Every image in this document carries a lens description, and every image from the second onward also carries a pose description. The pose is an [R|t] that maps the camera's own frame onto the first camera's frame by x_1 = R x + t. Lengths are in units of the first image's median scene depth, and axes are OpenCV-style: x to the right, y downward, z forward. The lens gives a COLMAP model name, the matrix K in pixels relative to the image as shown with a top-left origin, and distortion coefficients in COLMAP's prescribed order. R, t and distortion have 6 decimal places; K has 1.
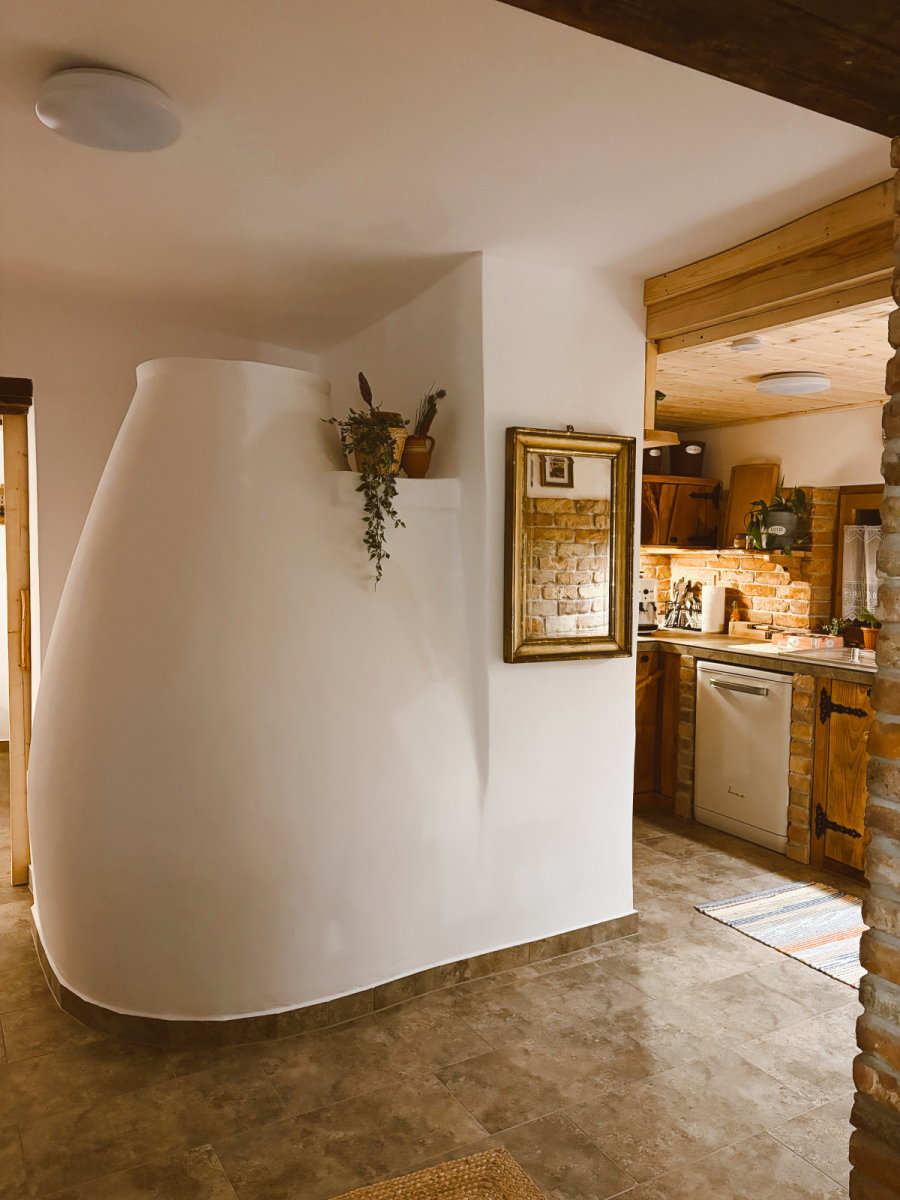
lens RADIAL K [[926.1, 0, 455.6], [0, 926.1, 604.2], [0, 0, 1]] dist [0.070738, -0.105982]
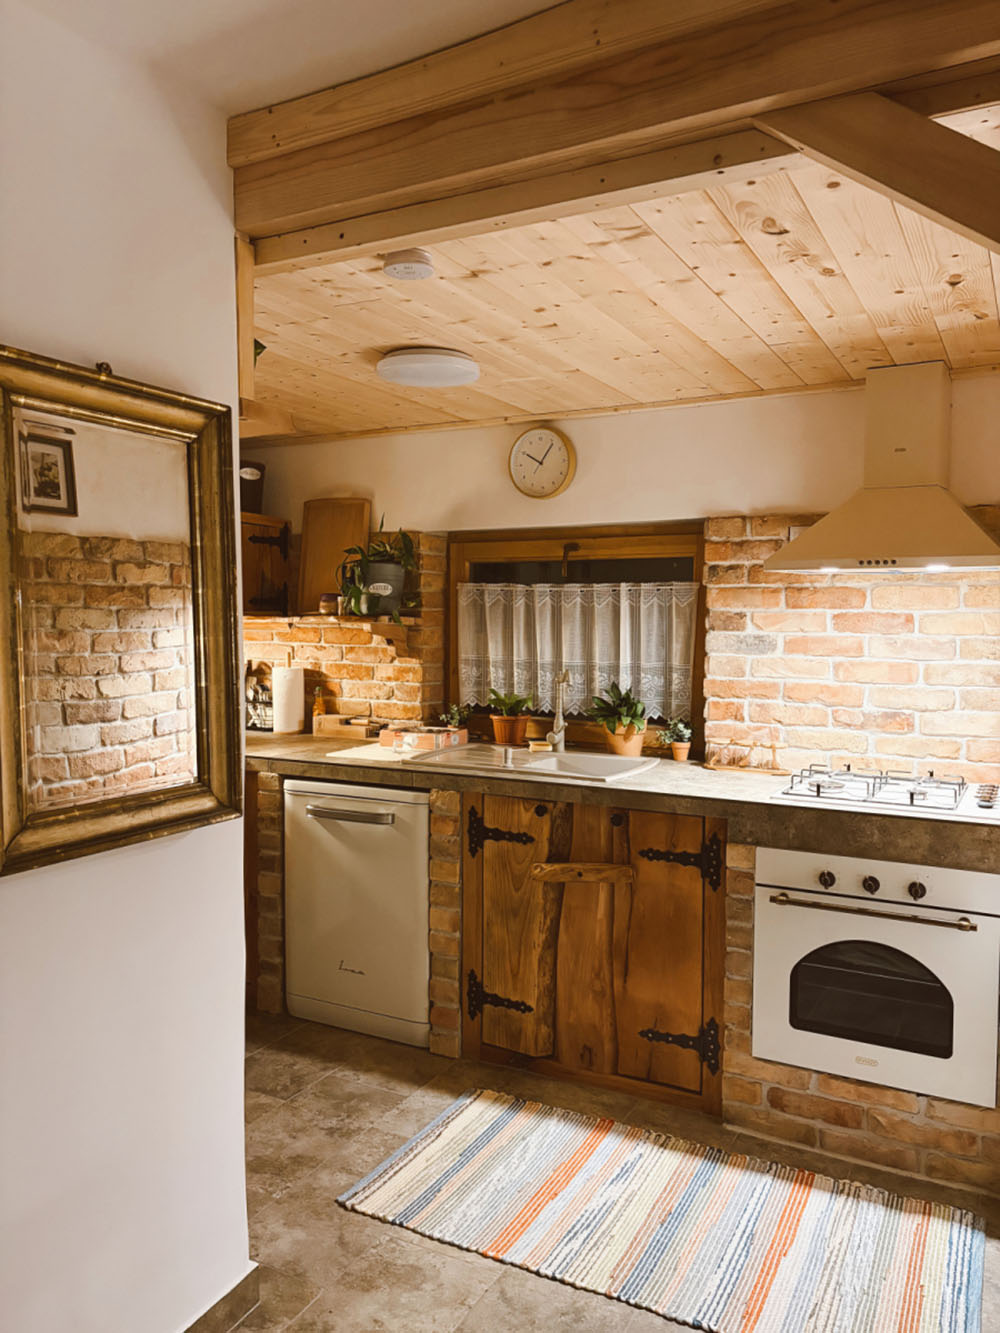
lens RADIAL K [[1028.8, 0, 506.2], [0, 1028.8, 671.1], [0, 0, 1]] dist [0.070738, -0.105982]
pose [[0.852239, -0.040827, 0.521557, 0.008075], [0.044528, 0.998993, 0.005440, -0.016288], [-0.521254, 0.018588, 0.853199, 0.286557]]
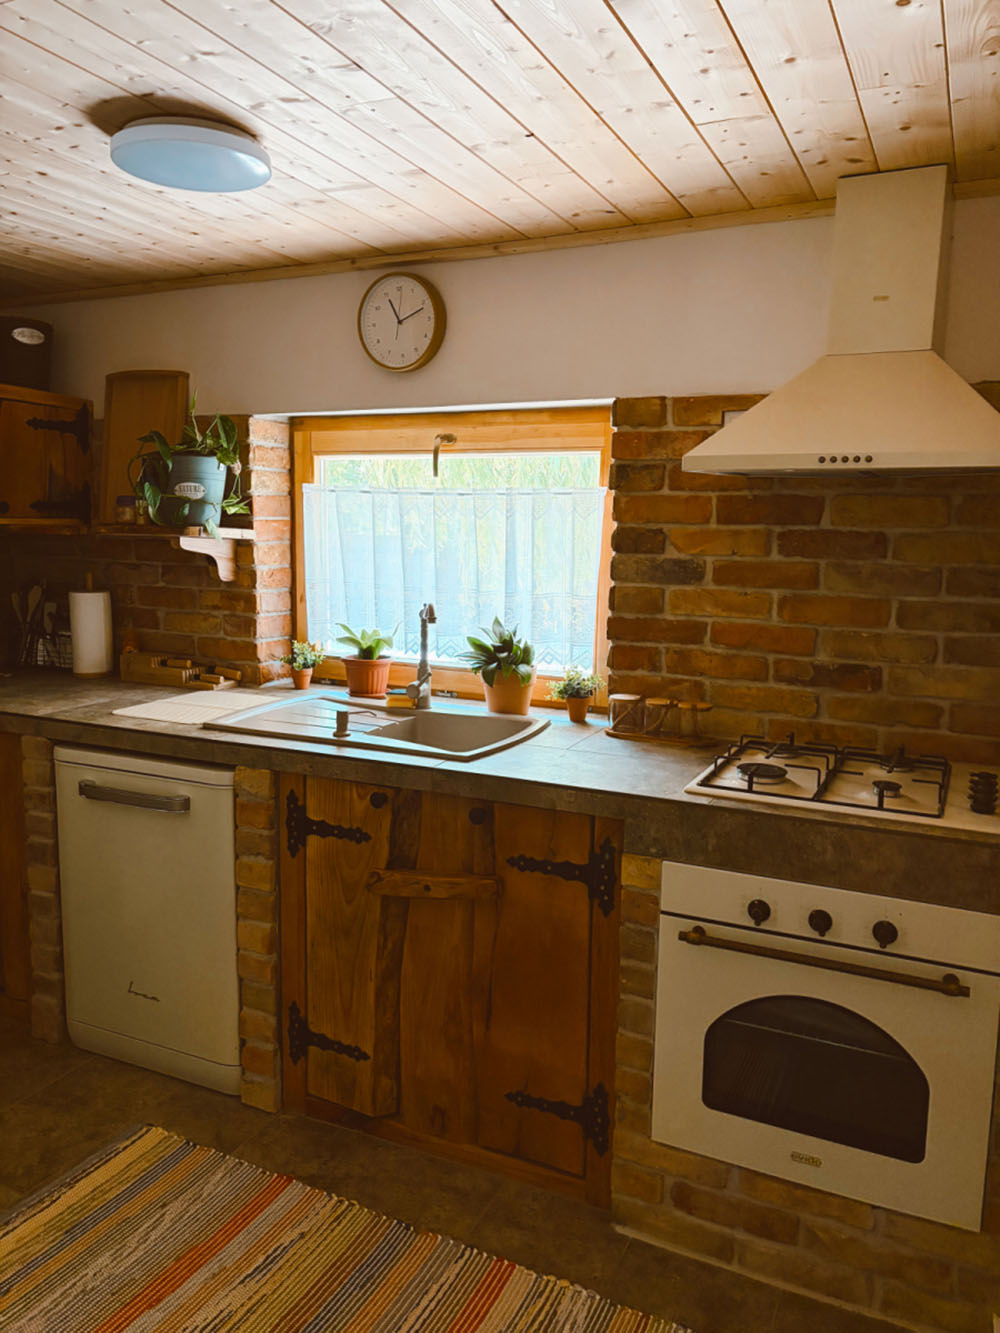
lens RADIAL K [[1027.6, 0, 491.0], [0, 1027.6, 672.5], [0, 0, 1]] dist [0.096045, -0.135745]
pose [[0.830627, -0.086871, 0.550011, 0.157659], [0.037835, 0.994278, 0.099902, -0.029126], [-0.555543, -0.062171, 0.829161, 0.418154]]
